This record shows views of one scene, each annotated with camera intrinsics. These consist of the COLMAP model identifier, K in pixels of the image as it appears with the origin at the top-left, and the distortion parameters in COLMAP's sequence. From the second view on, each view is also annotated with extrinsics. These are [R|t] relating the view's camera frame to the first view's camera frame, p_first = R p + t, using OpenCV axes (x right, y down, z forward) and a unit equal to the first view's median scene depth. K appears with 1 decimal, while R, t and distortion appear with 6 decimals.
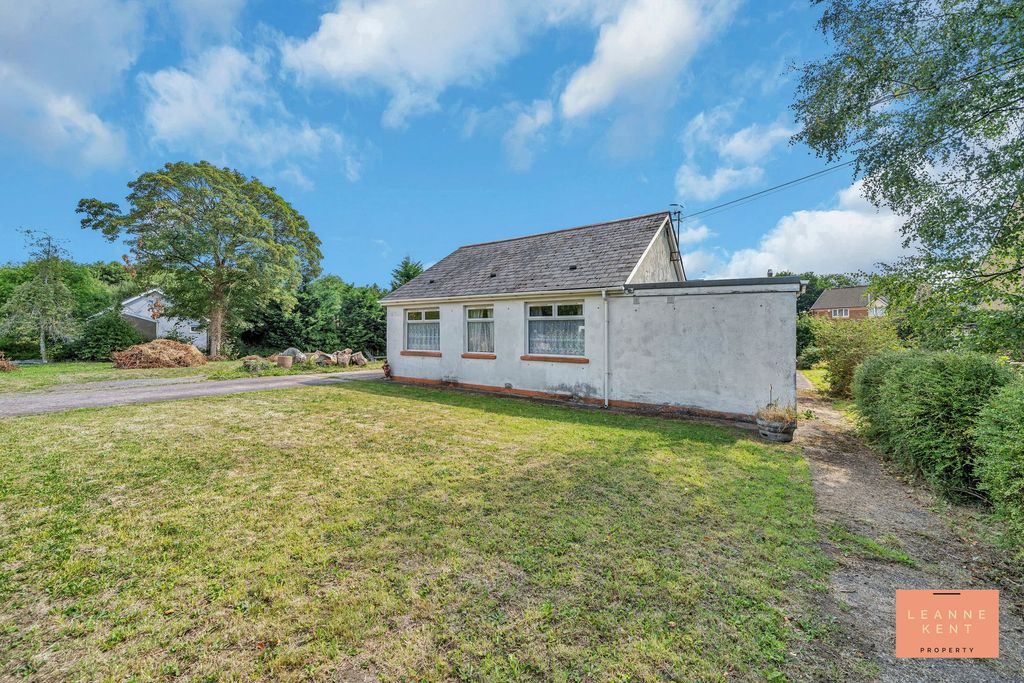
lens RADIAL K [[386.1, 0, 506.7], [0, 386.1, 328.2], [0, 0, 1]] dist [0.000040, -0.000001]
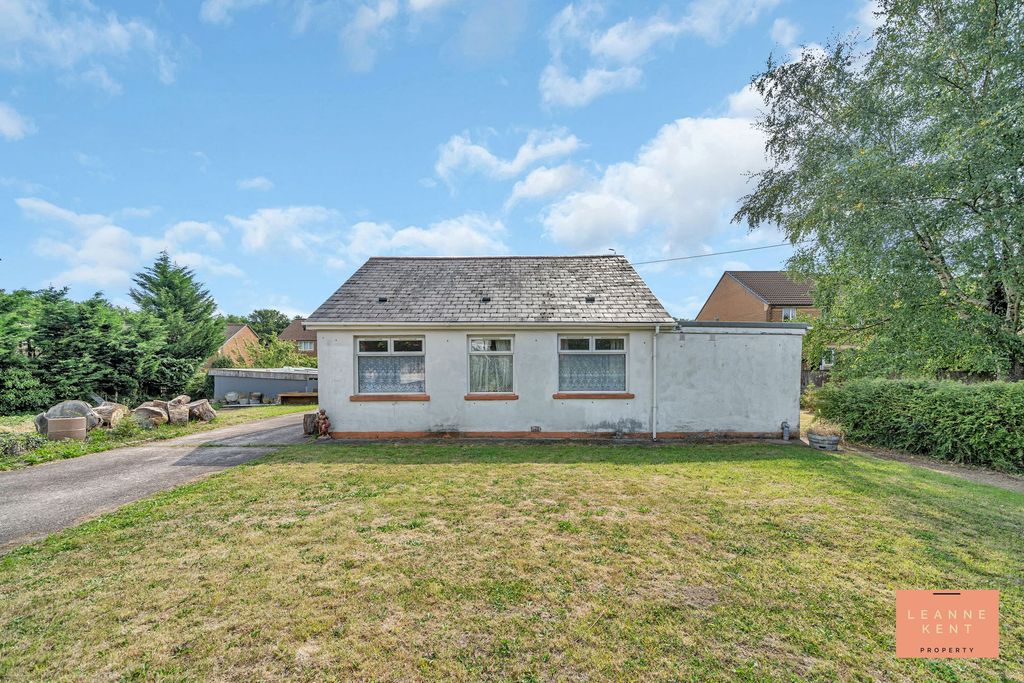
lens RADIAL K [[372.2, 0, 510.0], [0, 372.2, 372.5], [0, 0, 1]] dist [-0.001758, 0.000106]
pose [[0.822917, -0.021924, 0.567738, -0.486684], [0.000470, 0.999281, 0.037907, -0.010079], [-0.568161, -0.030928, 0.822336, 0.324937]]
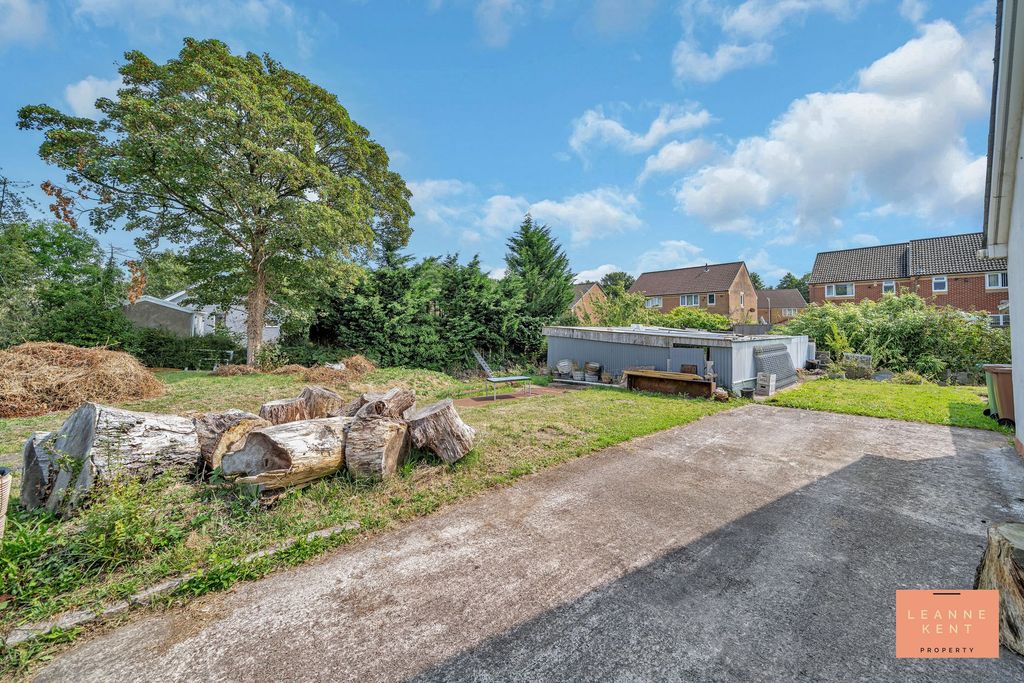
lens RADIAL K [[374.3, 0, 518.4], [0, 374.3, 319.8], [0, 0, 1]] dist [-0.000500, -0.000018]
pose [[0.973477, -0.010931, -0.228523, -0.442502], [0.010165, 0.999938, -0.004531, 0.018094], [0.228558, 0.002088, 0.973528, 1.202093]]
